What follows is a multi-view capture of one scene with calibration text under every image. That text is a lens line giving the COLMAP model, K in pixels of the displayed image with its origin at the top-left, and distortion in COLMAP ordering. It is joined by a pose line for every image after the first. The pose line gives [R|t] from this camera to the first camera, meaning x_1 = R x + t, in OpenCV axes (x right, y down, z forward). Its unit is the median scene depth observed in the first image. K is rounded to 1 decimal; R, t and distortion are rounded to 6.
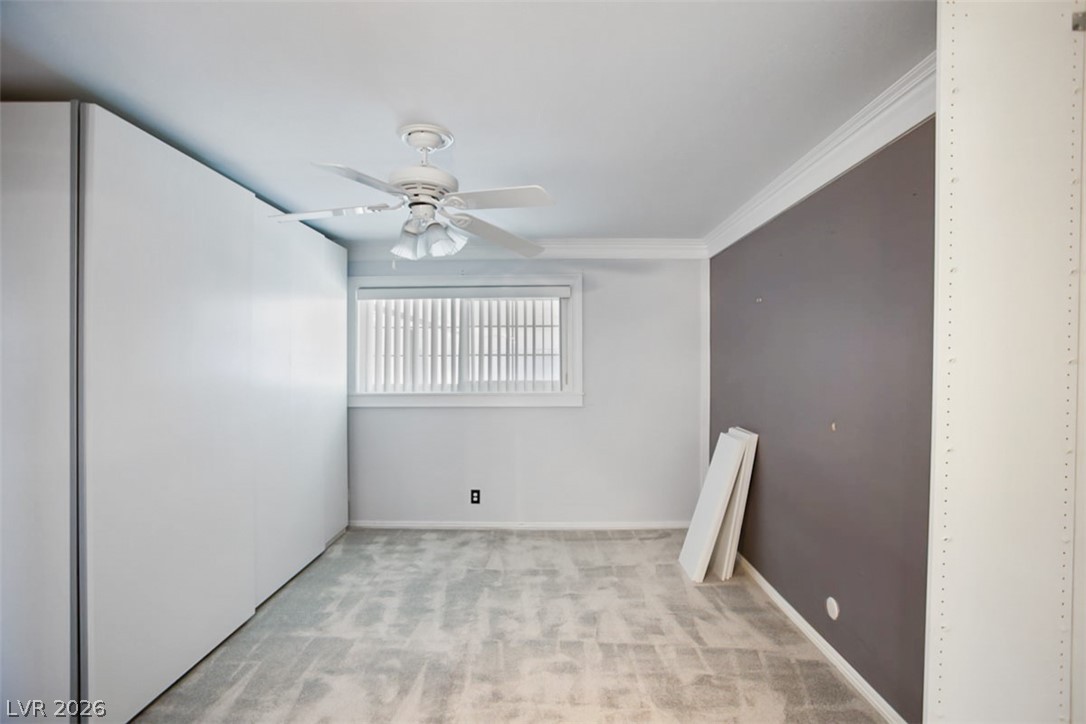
lens RADIAL K [[525.1, 0, 533.1], [0, 525.1, 360.0], [0, 0, 1]] dist [-0.045327, 0.012404]
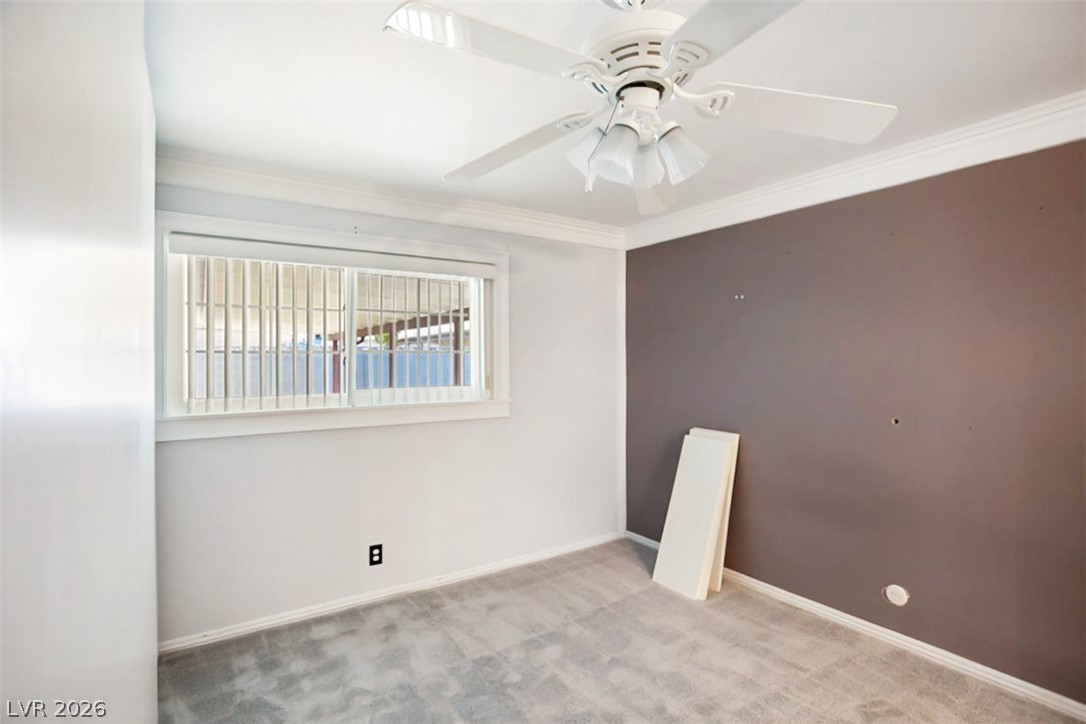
lens RADIAL K [[525.1, 0, 546.4], [0, 525.1, 359.5], [0, 0, 1]] dist [-0.045327, 0.012404]
pose [[0.814312, 0.001425, 0.580425, -0.360734], [0.000369, 0.999996, -0.002972, 0.004316], [-0.580427, 0.002635, 0.814308, 0.338824]]
